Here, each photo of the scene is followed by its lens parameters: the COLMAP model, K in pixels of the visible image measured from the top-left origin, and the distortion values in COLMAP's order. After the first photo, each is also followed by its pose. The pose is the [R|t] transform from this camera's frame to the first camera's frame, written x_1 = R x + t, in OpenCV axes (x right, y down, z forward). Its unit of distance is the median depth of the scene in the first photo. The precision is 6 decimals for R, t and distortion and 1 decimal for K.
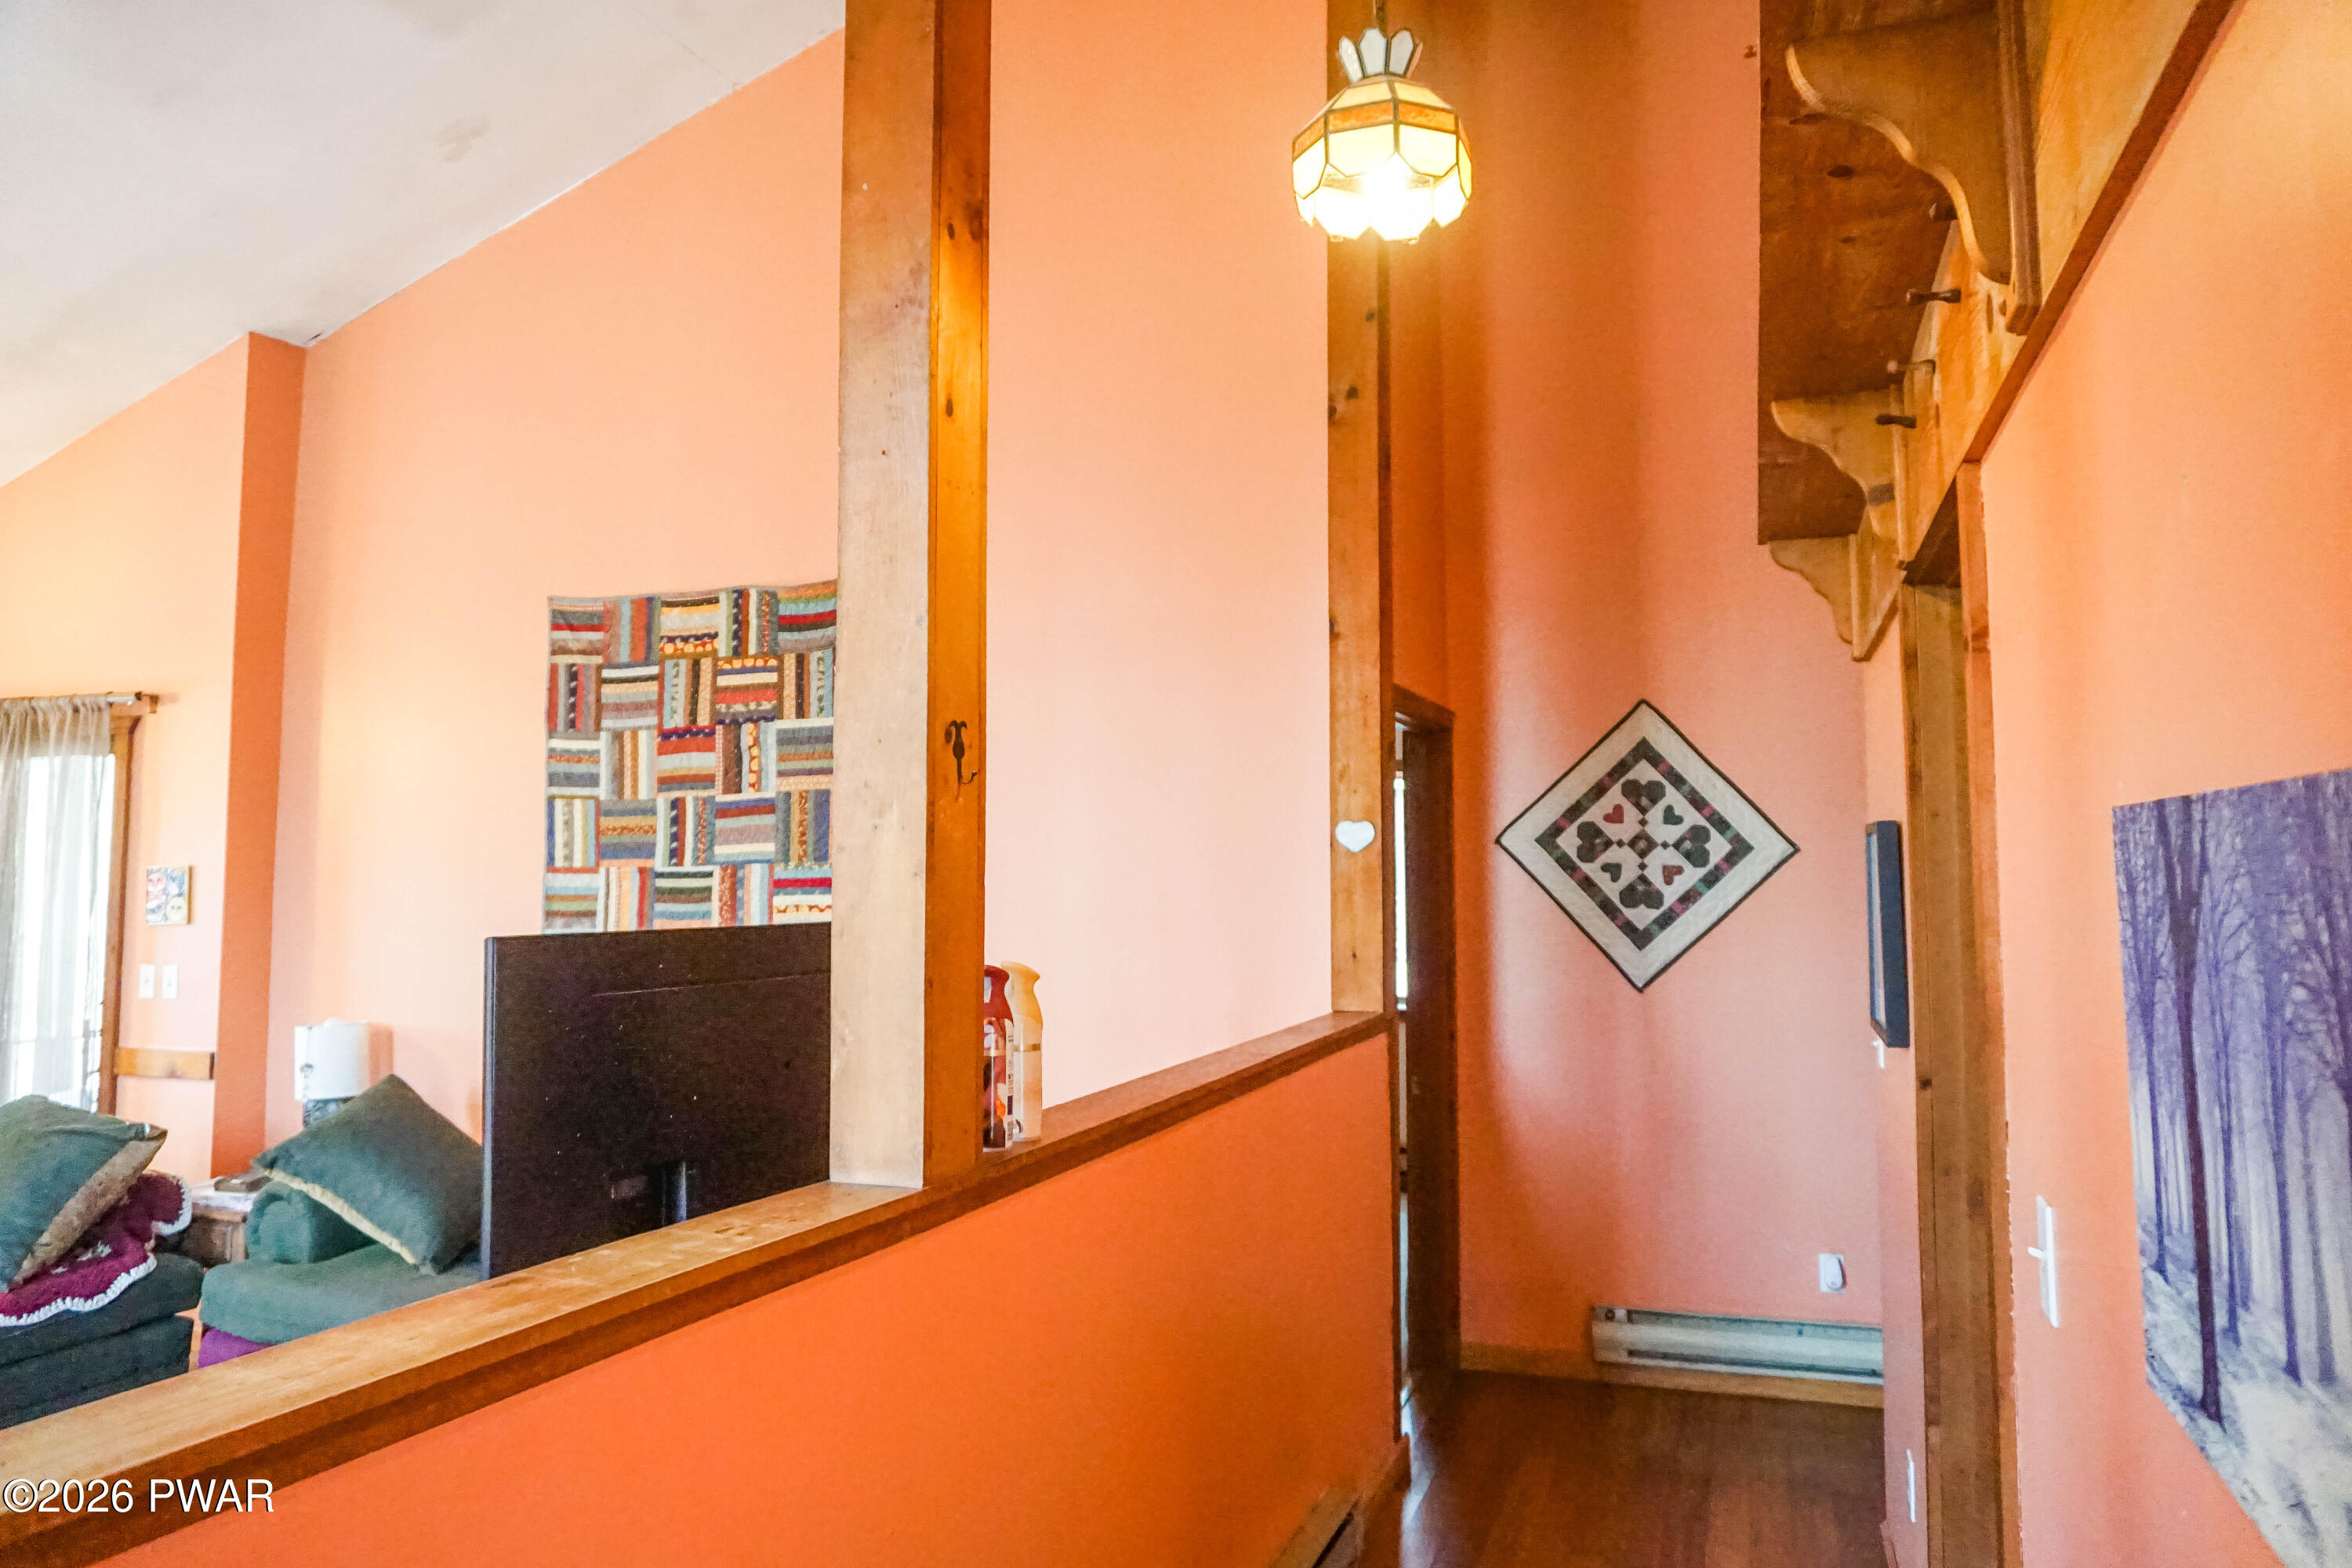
lens RADIAL K [[1627.8, 0, 1177.4], [0, 1627.8, 737.3], [0, 0, 1]] dist [-0.041773, 0.031142]
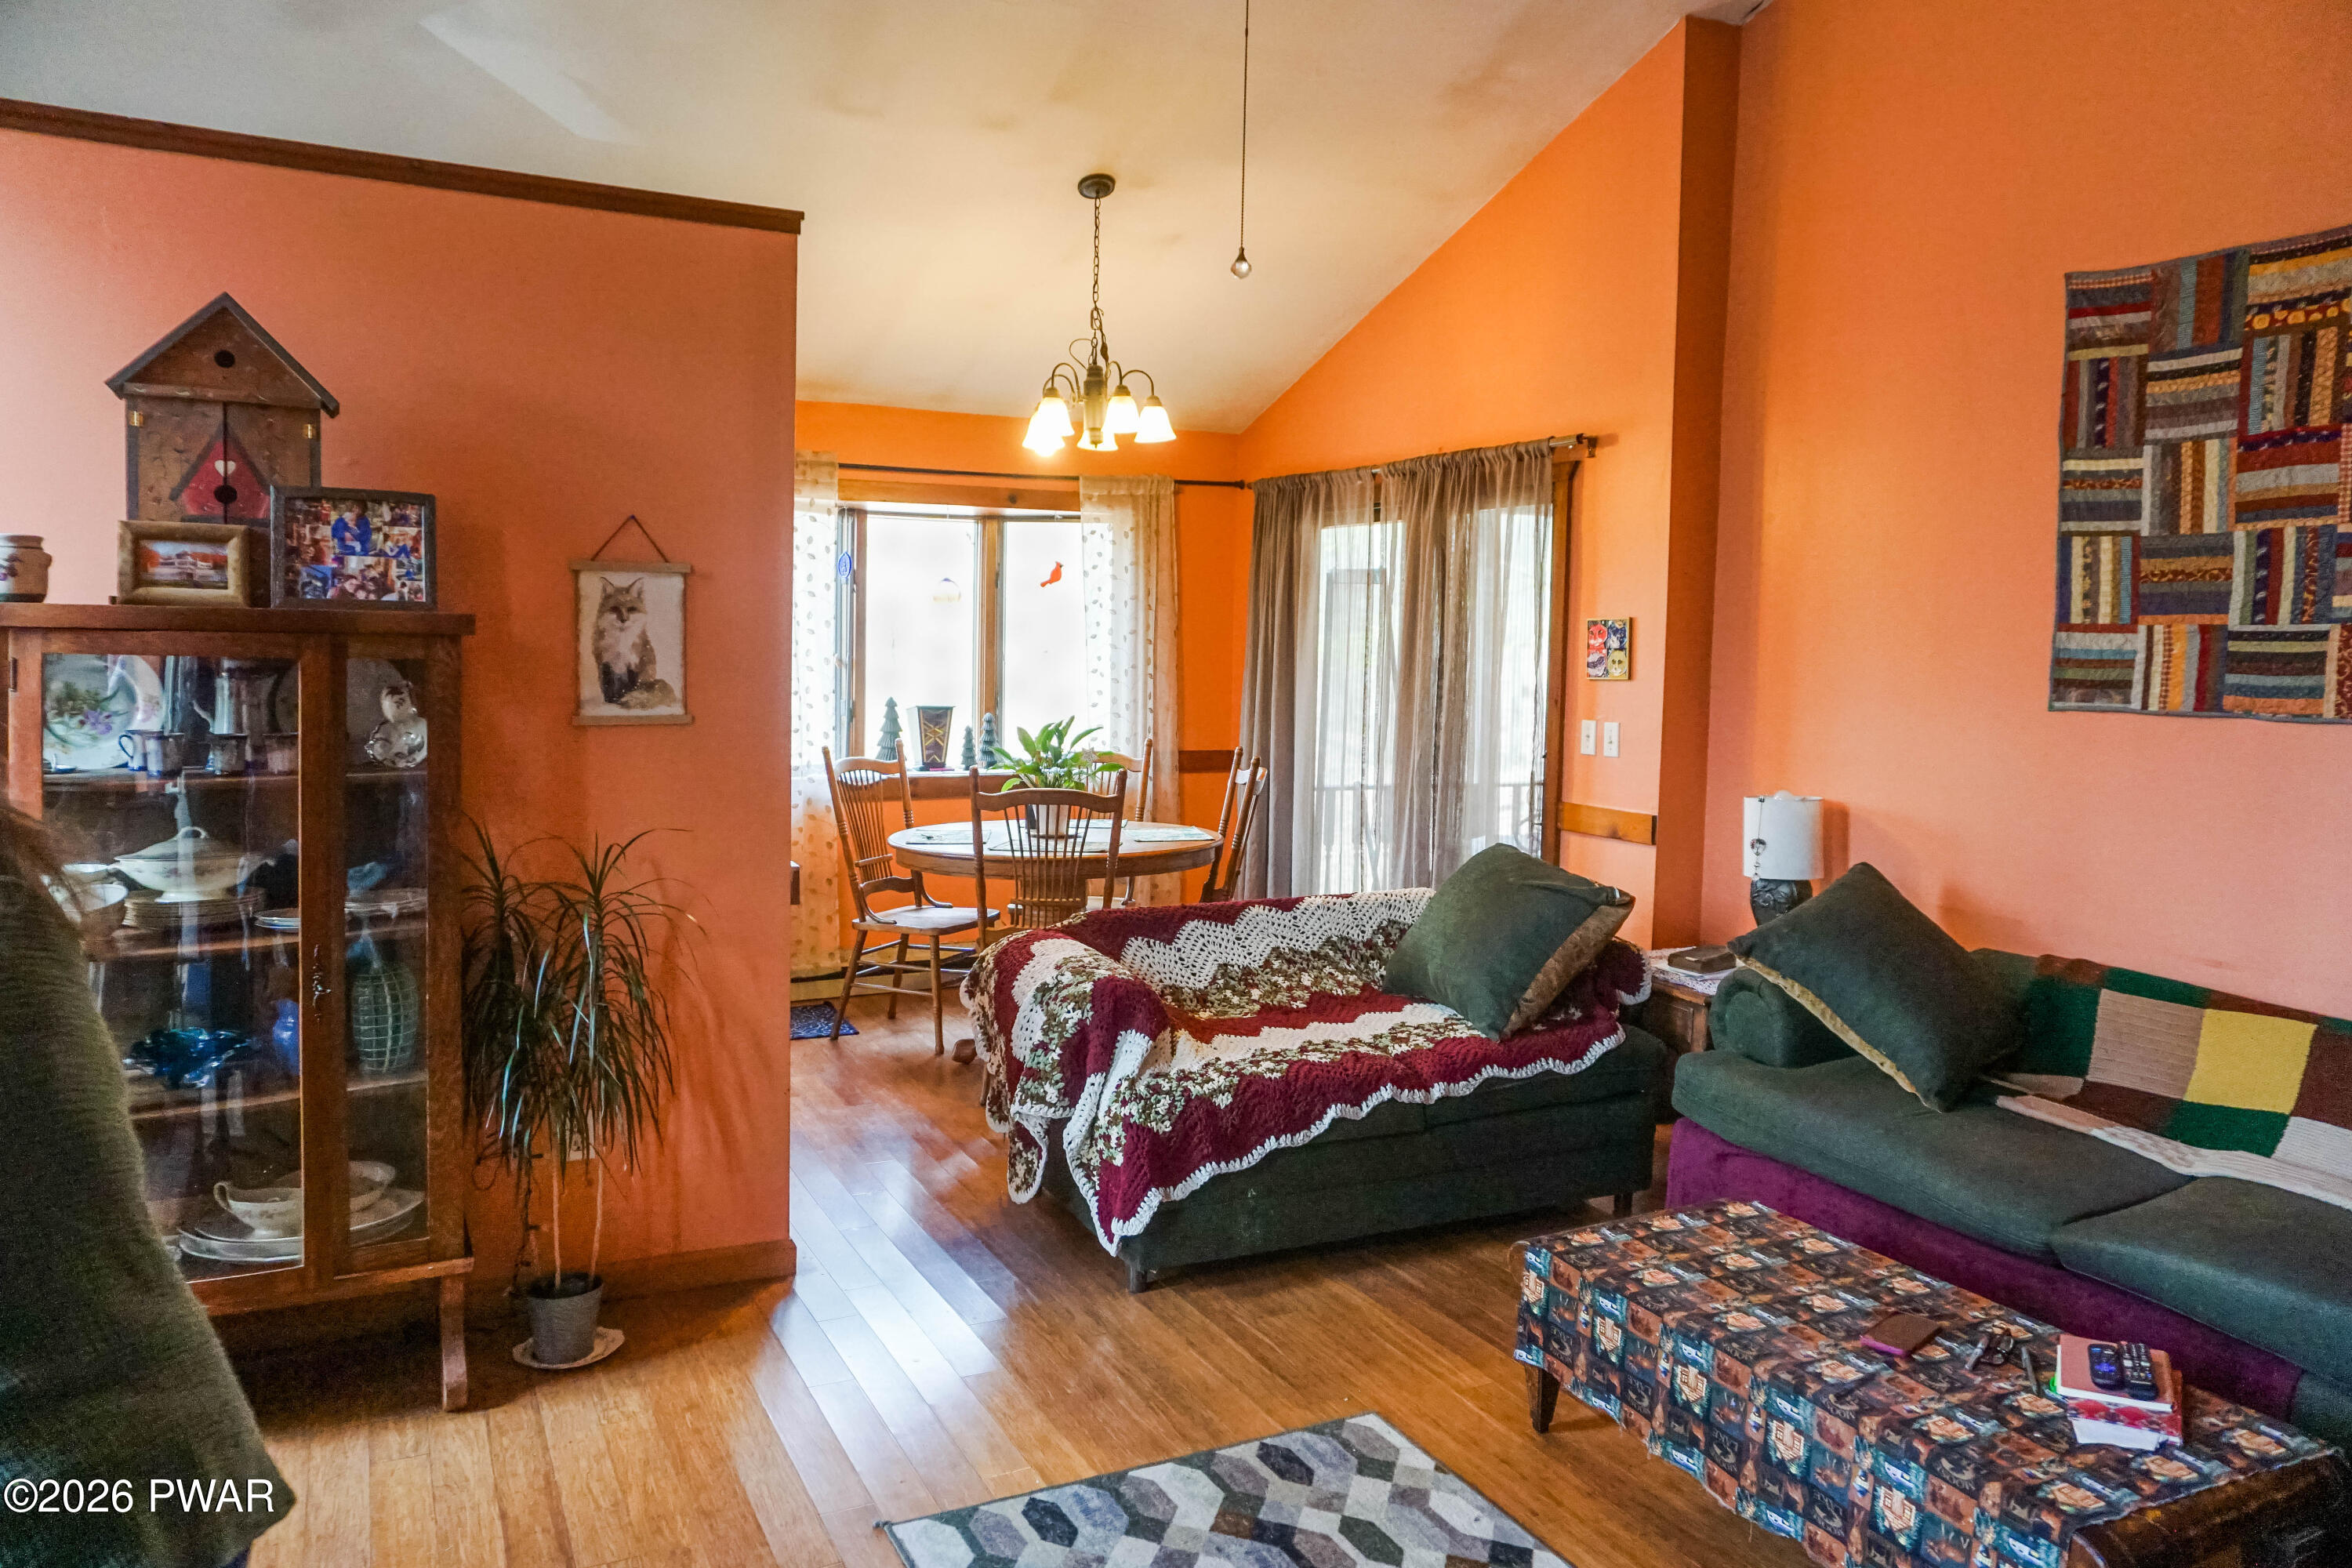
lens RADIAL K [[1627.8, 0, 1177.4], [0, 1627.8, 737.3], [0, 0, 1]] dist [-0.041773, 0.031142]
pose [[0.727482, 0.062211, -0.683301, -0.164368], [0.032479, 0.991642, 0.124863, 0.023500], [0.685358, -0.113029, 0.719381, 0.136764]]
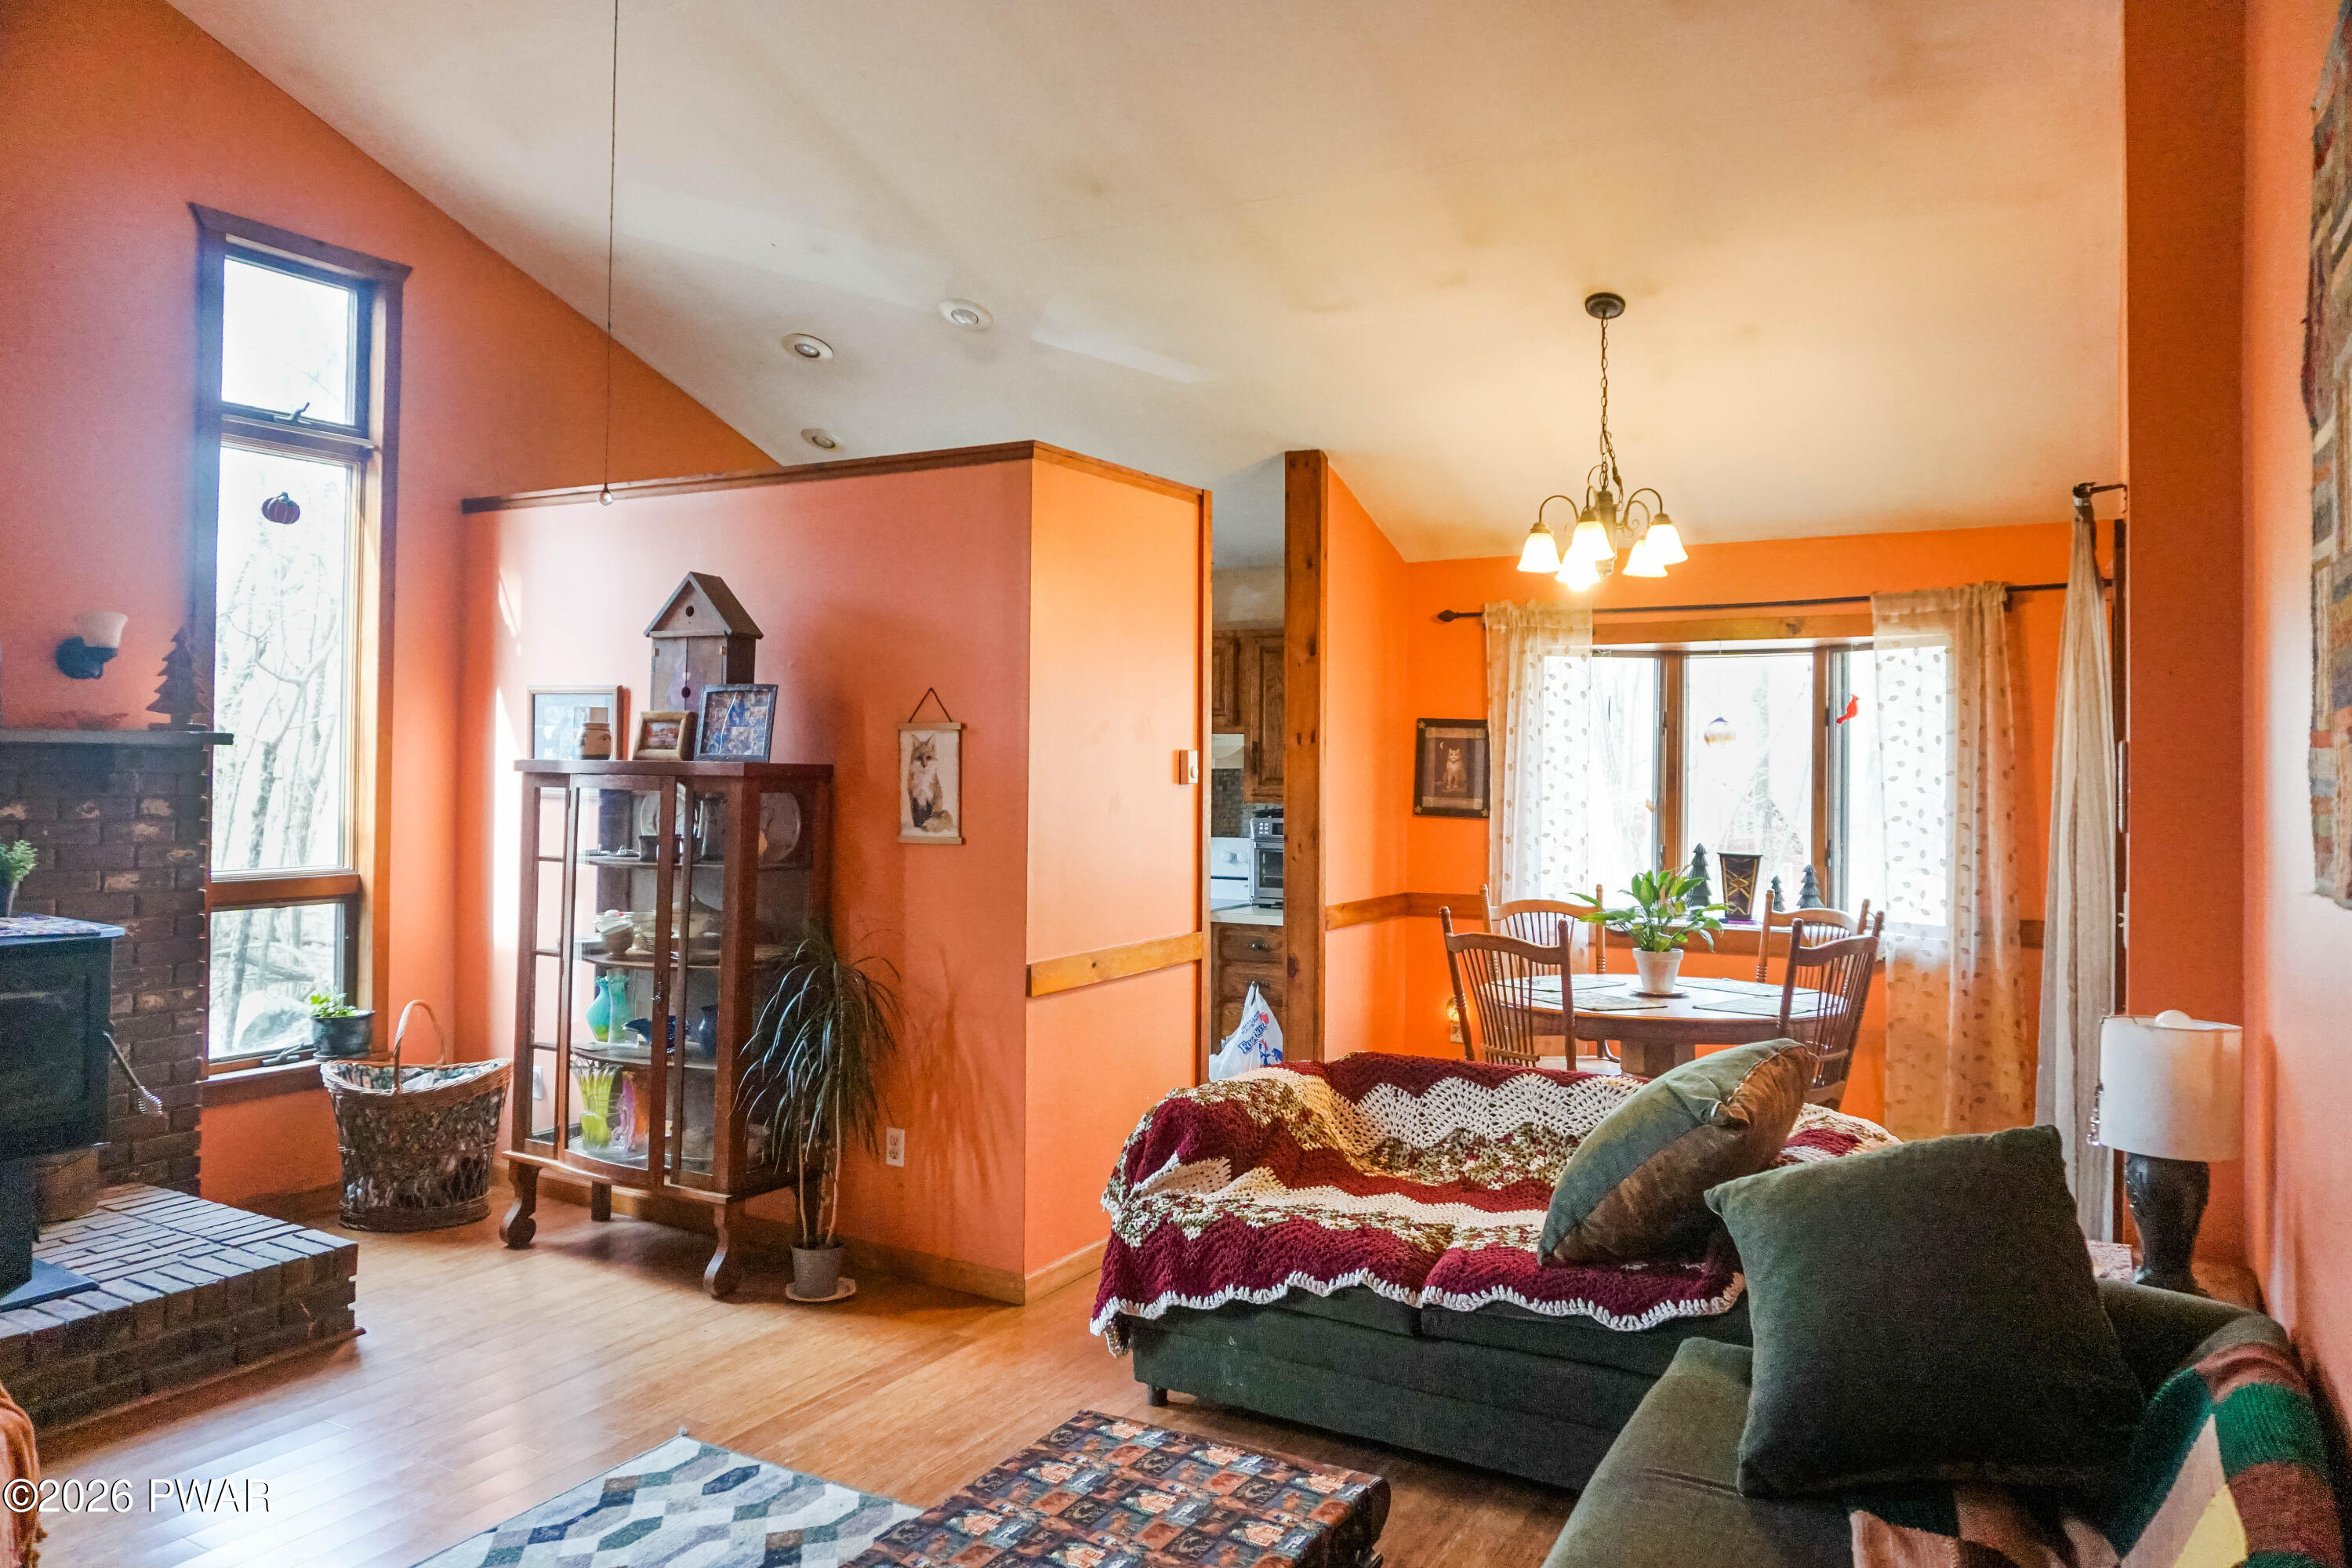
lens RADIAL K [[1627.8, 0, 1177.4], [0, 1627.8, 737.3], [0, 0, 1]] dist [-0.041773, 0.031142]
pose [[-0.174949, -0.011416, -0.984511, 0.087492], [0.072611, 0.997060, -0.024464, 0.070145], [0.981896, -0.075767, -0.173606, 0.791482]]
